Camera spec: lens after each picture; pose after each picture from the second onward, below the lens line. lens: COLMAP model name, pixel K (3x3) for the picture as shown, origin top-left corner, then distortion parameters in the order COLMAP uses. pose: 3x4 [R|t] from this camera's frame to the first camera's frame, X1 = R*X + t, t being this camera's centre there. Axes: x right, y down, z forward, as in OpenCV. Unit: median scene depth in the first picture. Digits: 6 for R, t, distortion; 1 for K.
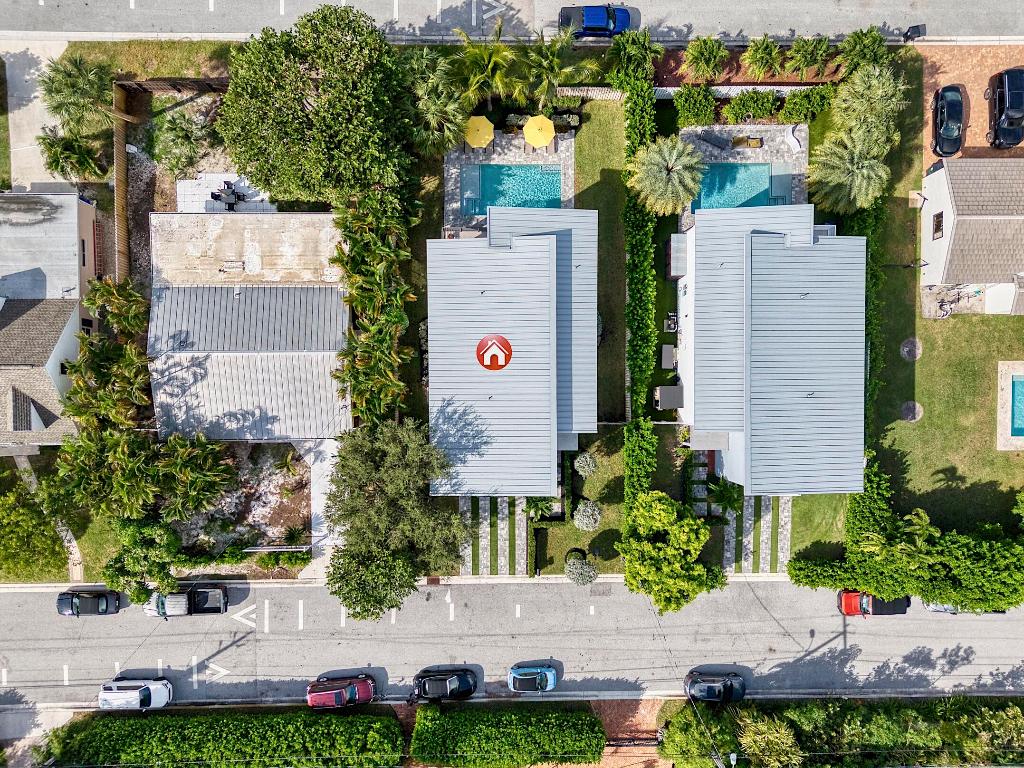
lens RADIAL K [[764.5, 0, 512.0], [0, 764.5, 384.0], [0, 0, 1]] dist [0.065743, -0.063788]
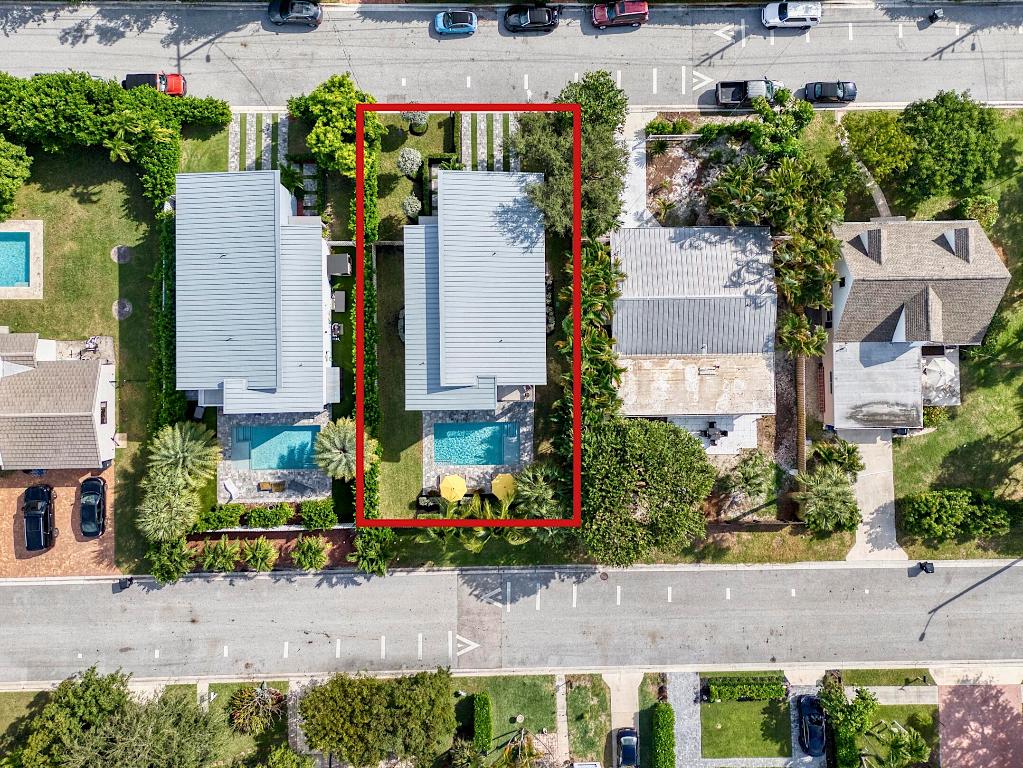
lens RADIAL K [[843.6, 0, 511.5], [0, 843.6, 384.0], [0, 0, 1]] dist [0.046820, -0.008343]
pose [[-0.998845, 0.004430, -0.047852, 0.006924], [-0.004270, -0.999985, -0.003450, -0.158830], [-0.047867, -0.003241, 0.998848, -0.284779]]
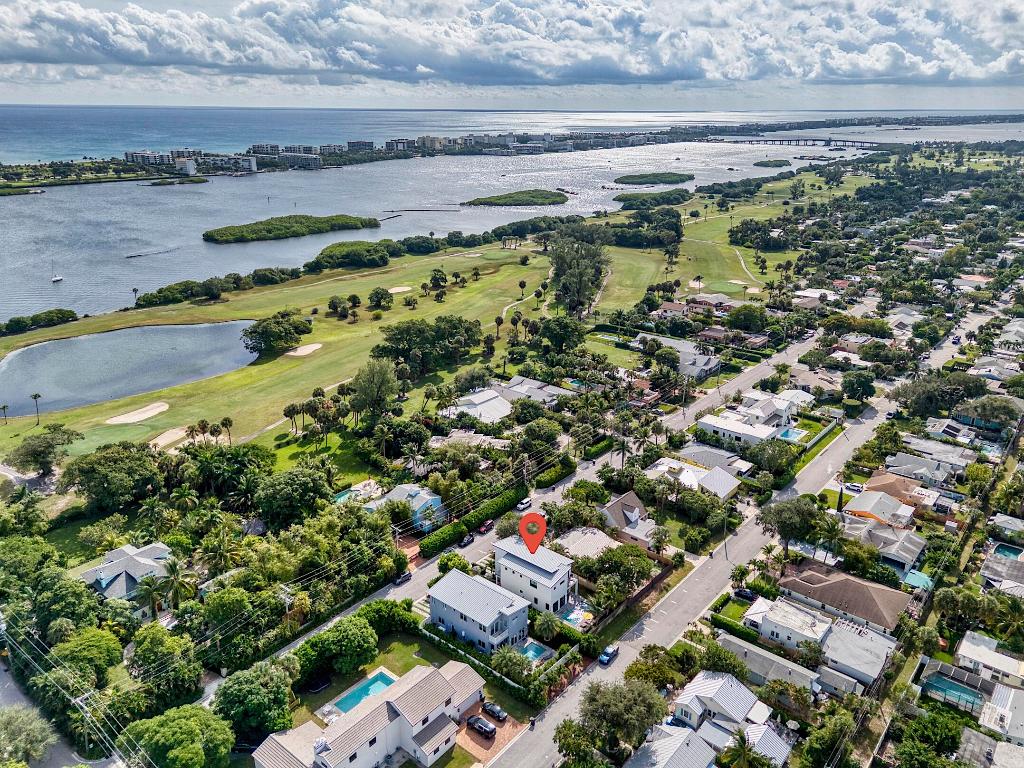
lens RADIAL K [[764.5, 0, 512.0], [0, 764.5, 384.0], [0, 0, 1]] dist [0.065743, -0.063788]
pose [[-0.638423, 0.240757, -0.731062, 2.021368], [-0.768547, -0.251044, 0.588483, -1.518771], [-0.041847, 0.937557, 0.345305, -0.753373]]
